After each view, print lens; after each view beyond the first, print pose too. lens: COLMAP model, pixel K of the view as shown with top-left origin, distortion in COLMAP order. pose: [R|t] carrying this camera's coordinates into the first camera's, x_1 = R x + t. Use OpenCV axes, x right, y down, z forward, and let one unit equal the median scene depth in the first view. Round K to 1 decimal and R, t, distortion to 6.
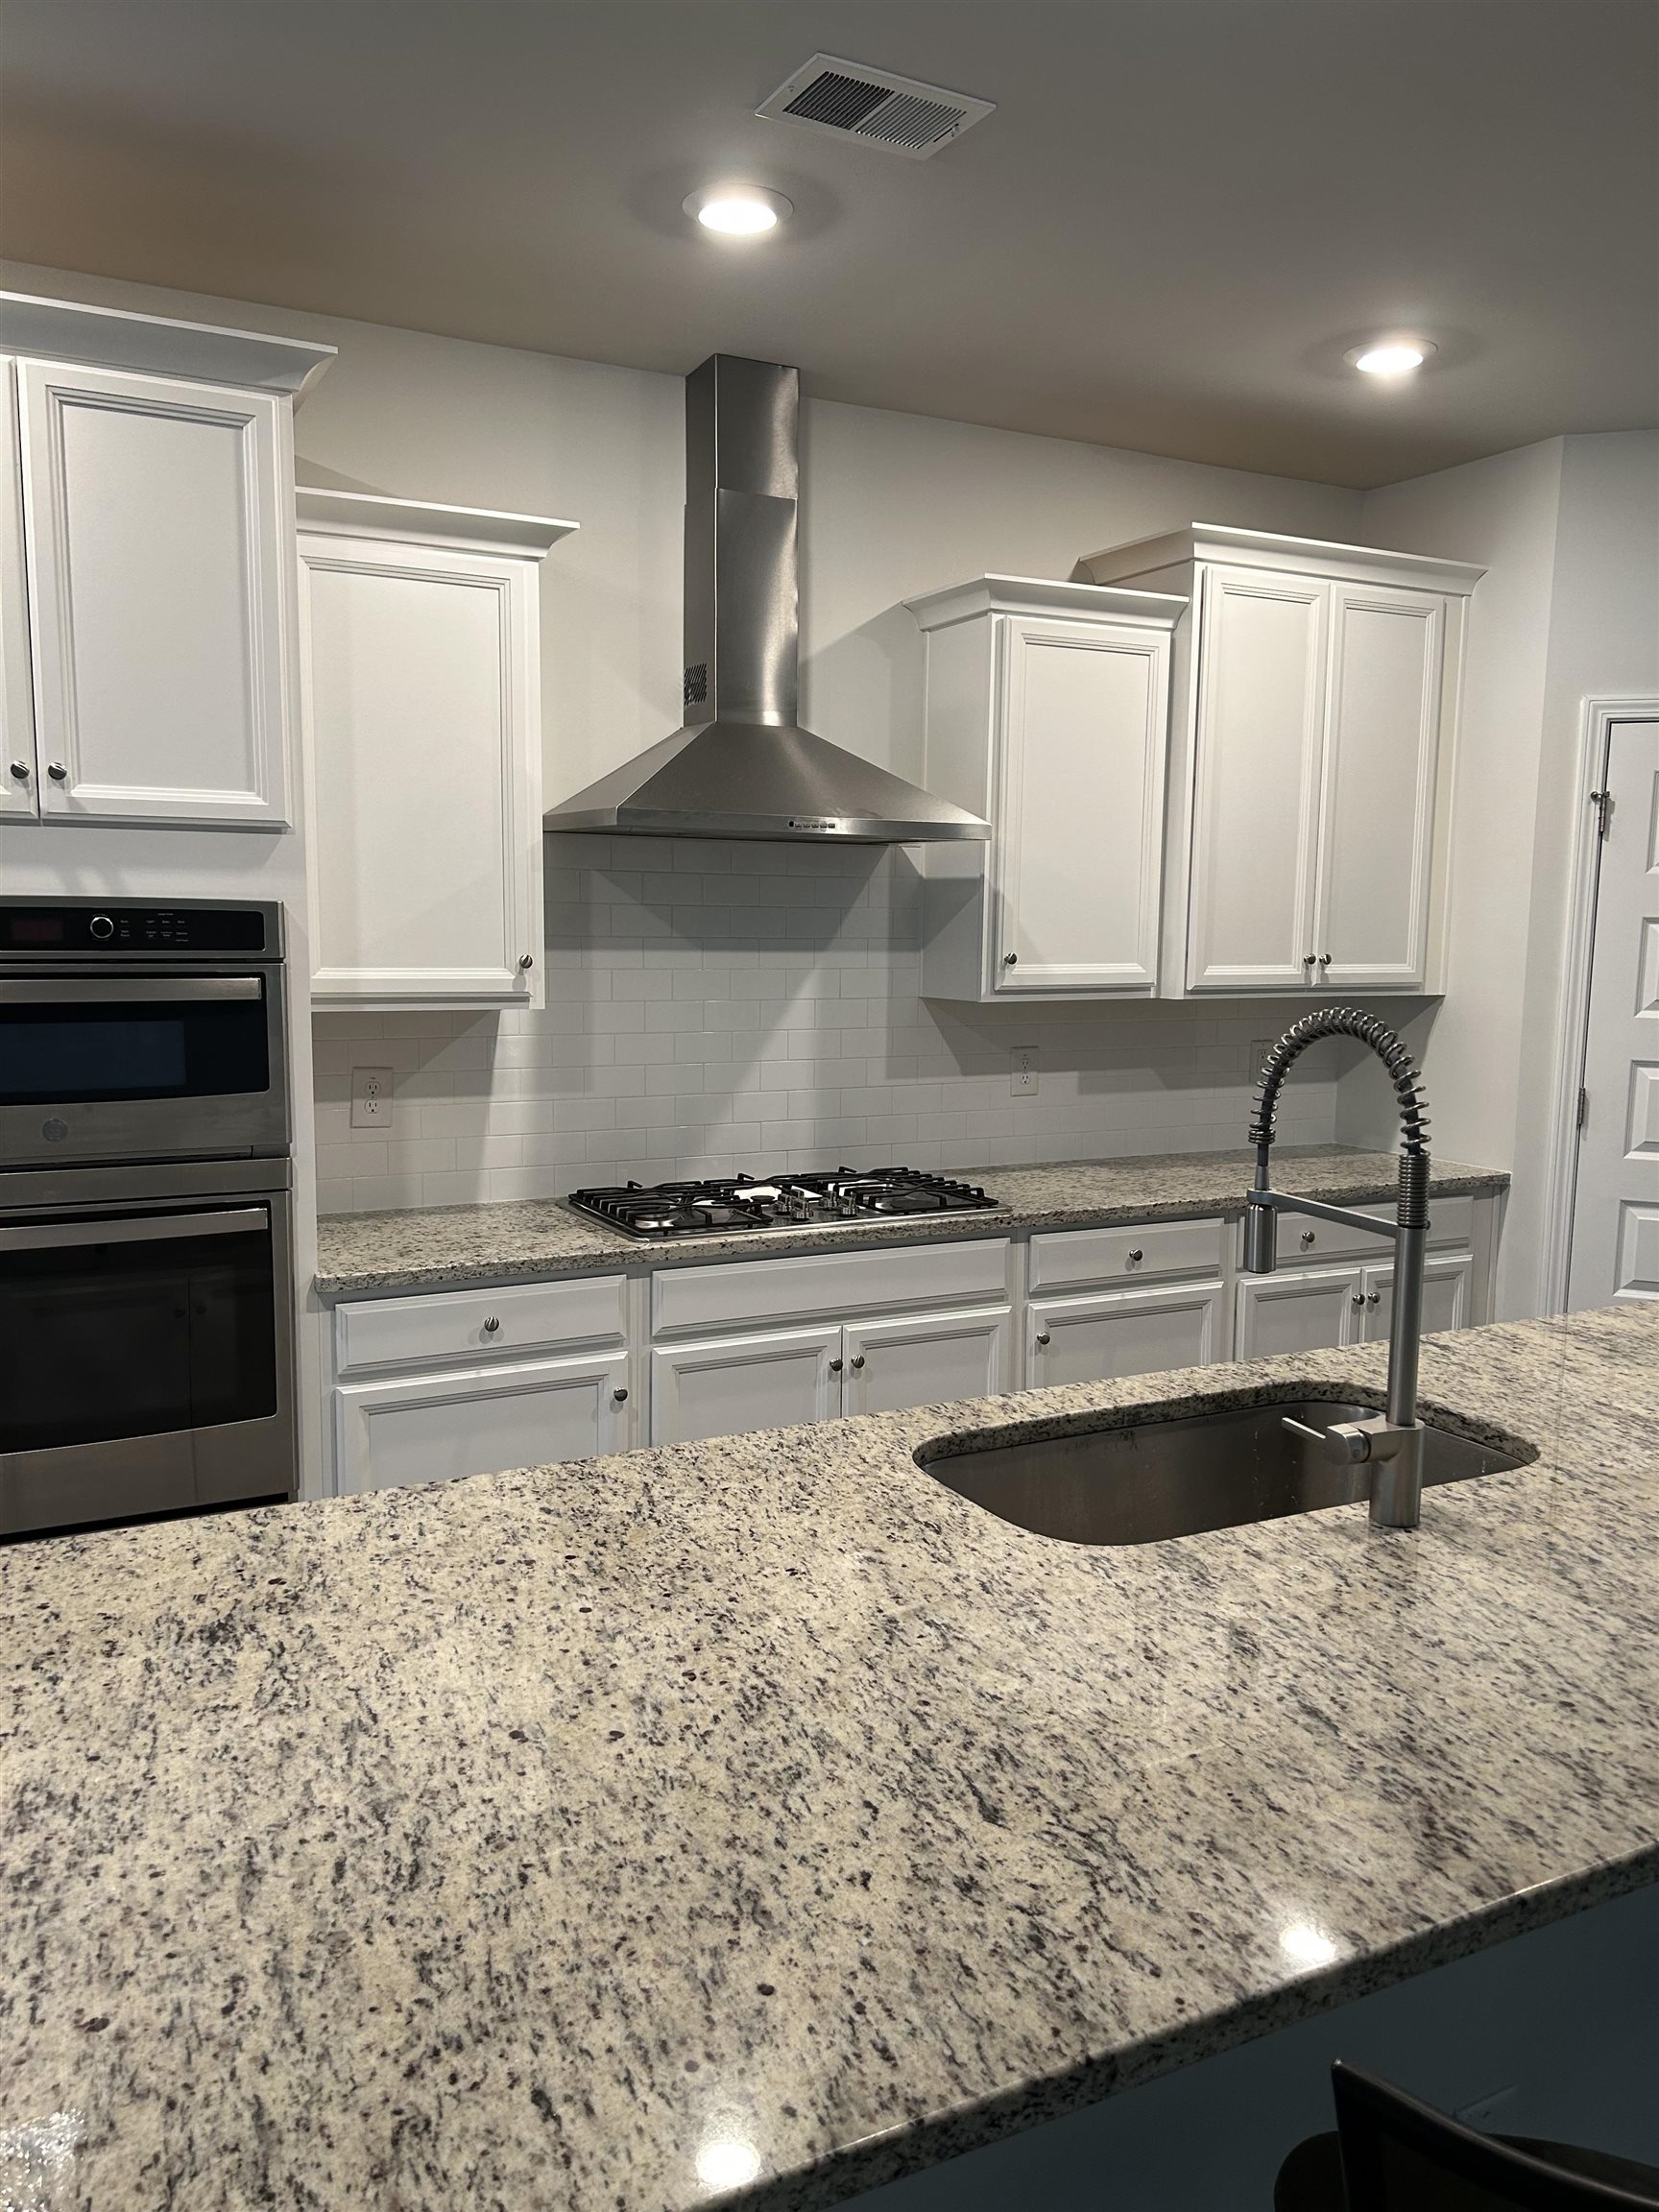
lens RADIAL K [[1630.7, 0, 829.9], [0, 1630.7, 1149.8], [0, 0, 1]] dist [0.005419, 0.001053]
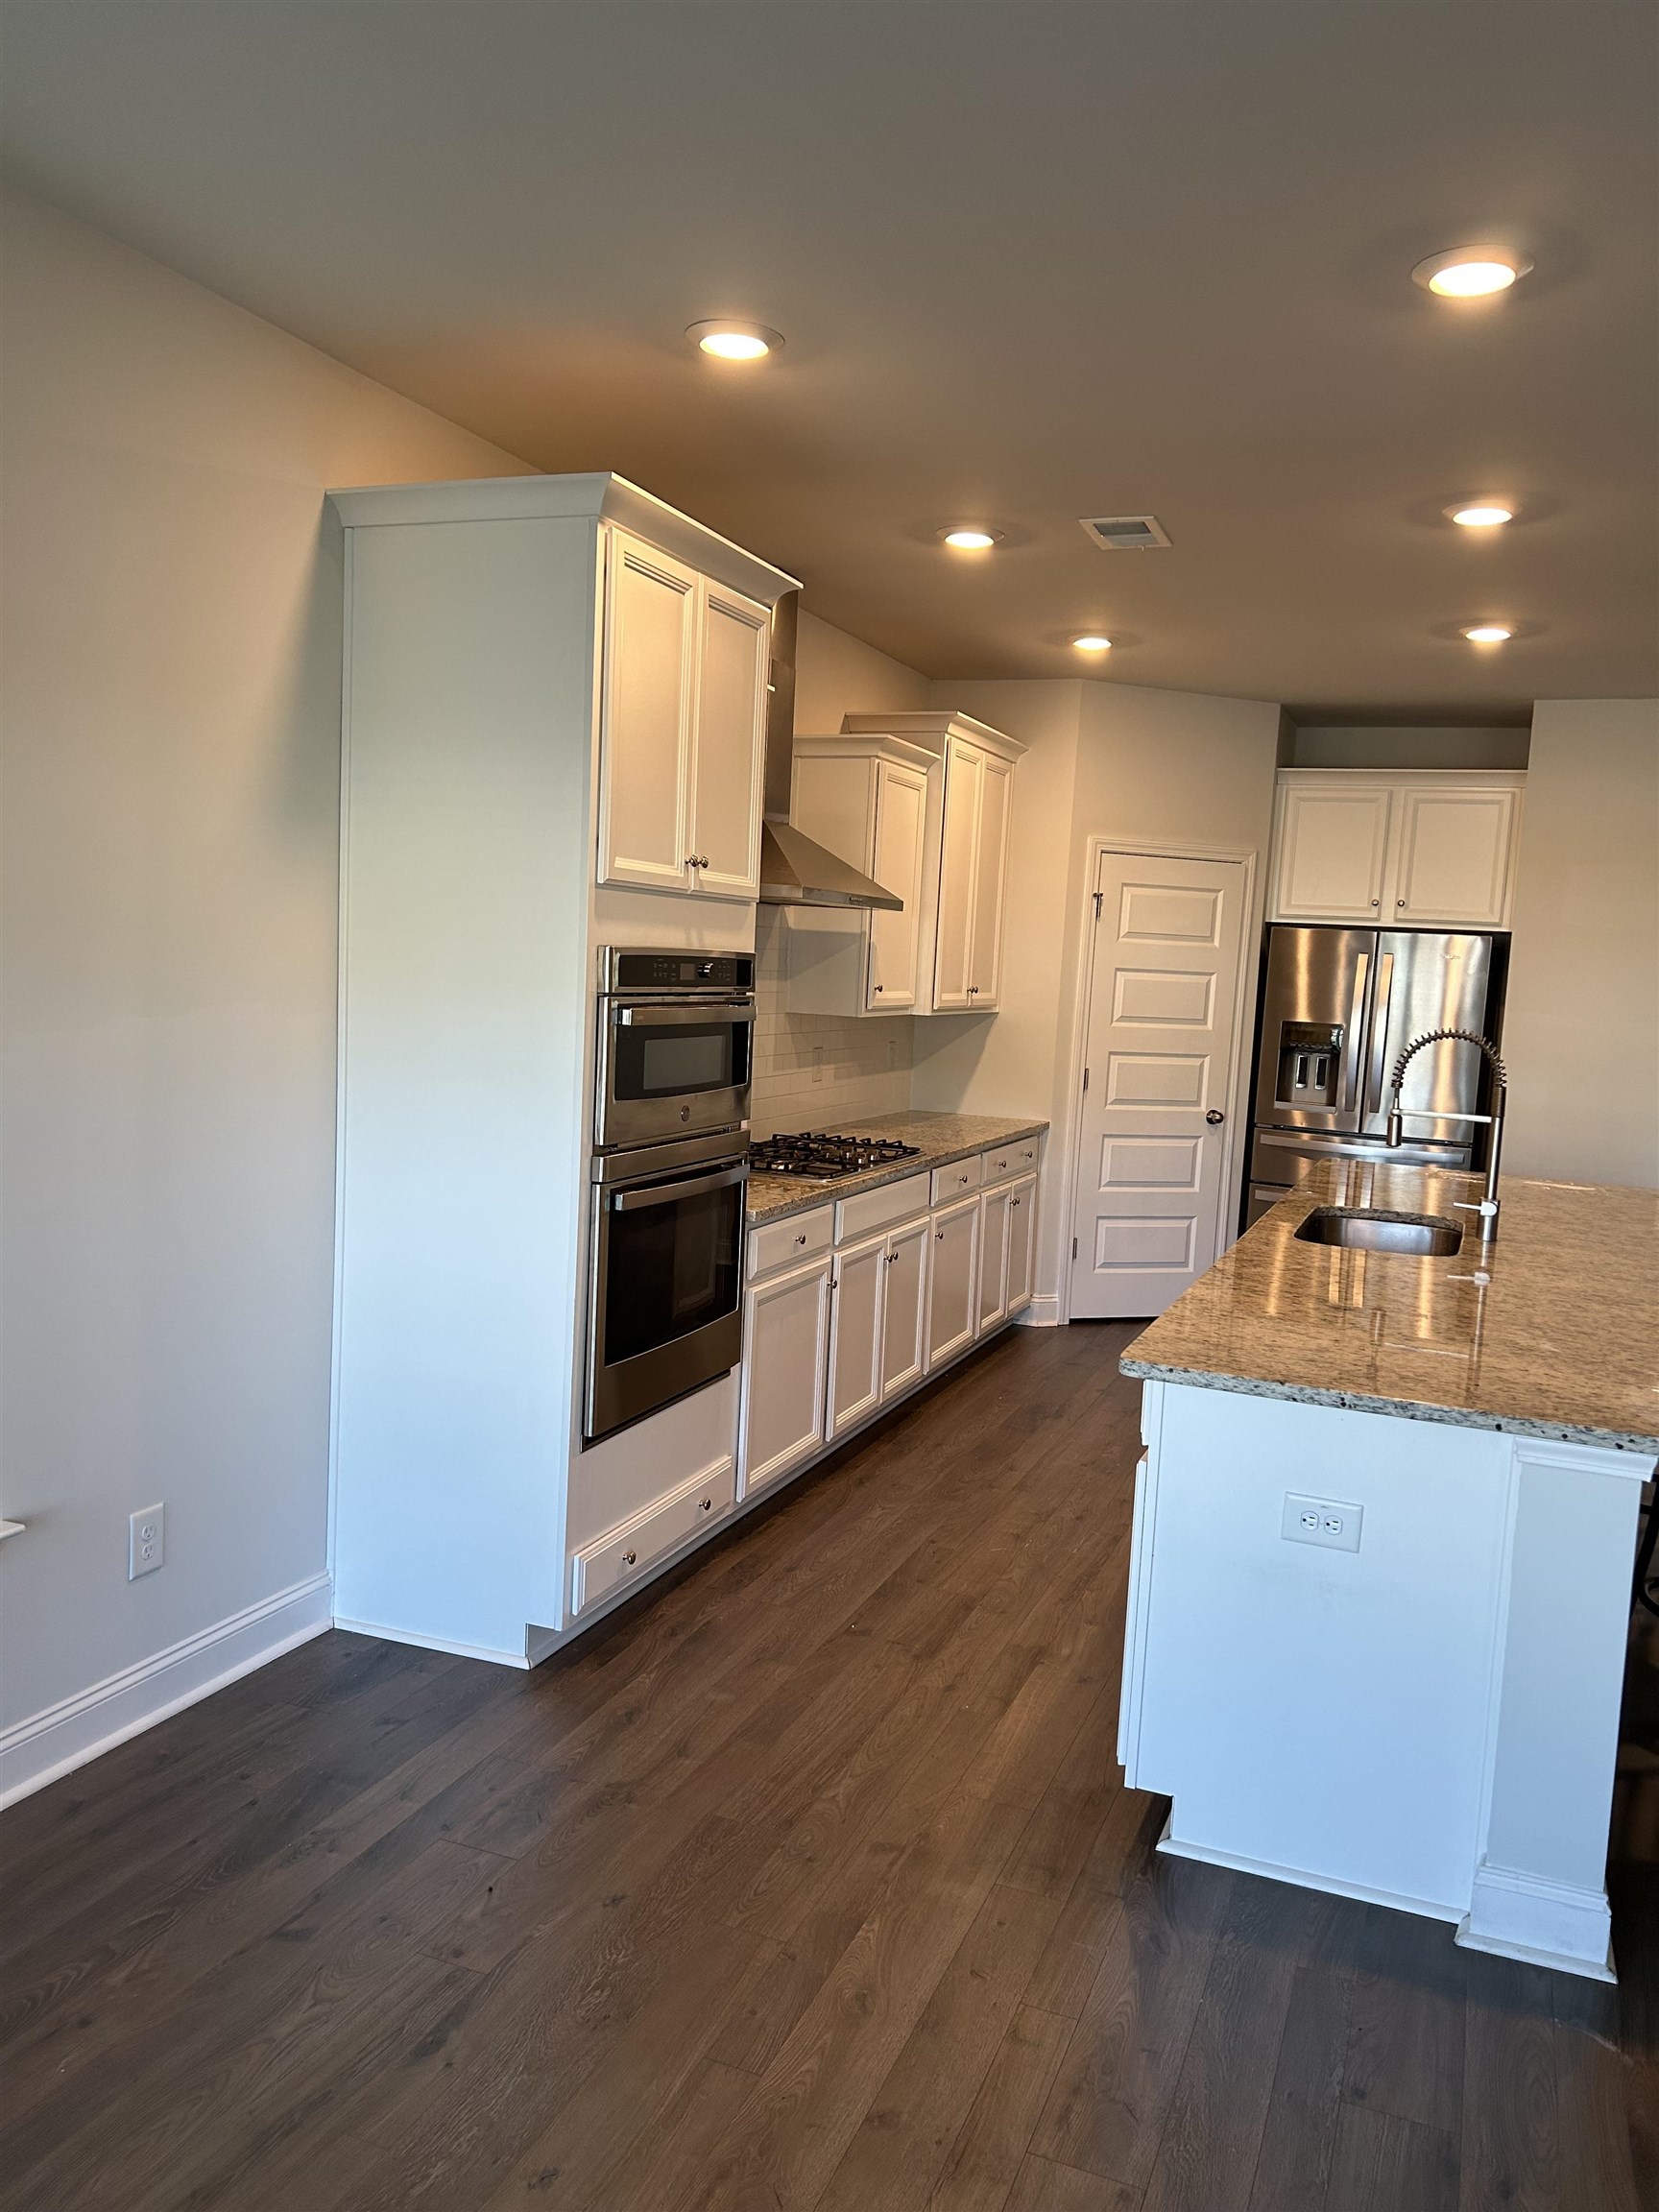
lens RADIAL K [[1646.6, 0, 874.6], [0, 1646.6, 1111.5], [0, 0, 1]] dist [0.006285, -0.002187]
pose [[0.737493, -0.038635, 0.674249, -0.882522], [0.052521, 0.998620, -0.000226, -0.004986], [-0.673310, 0.035579, 0.738504, -0.095785]]
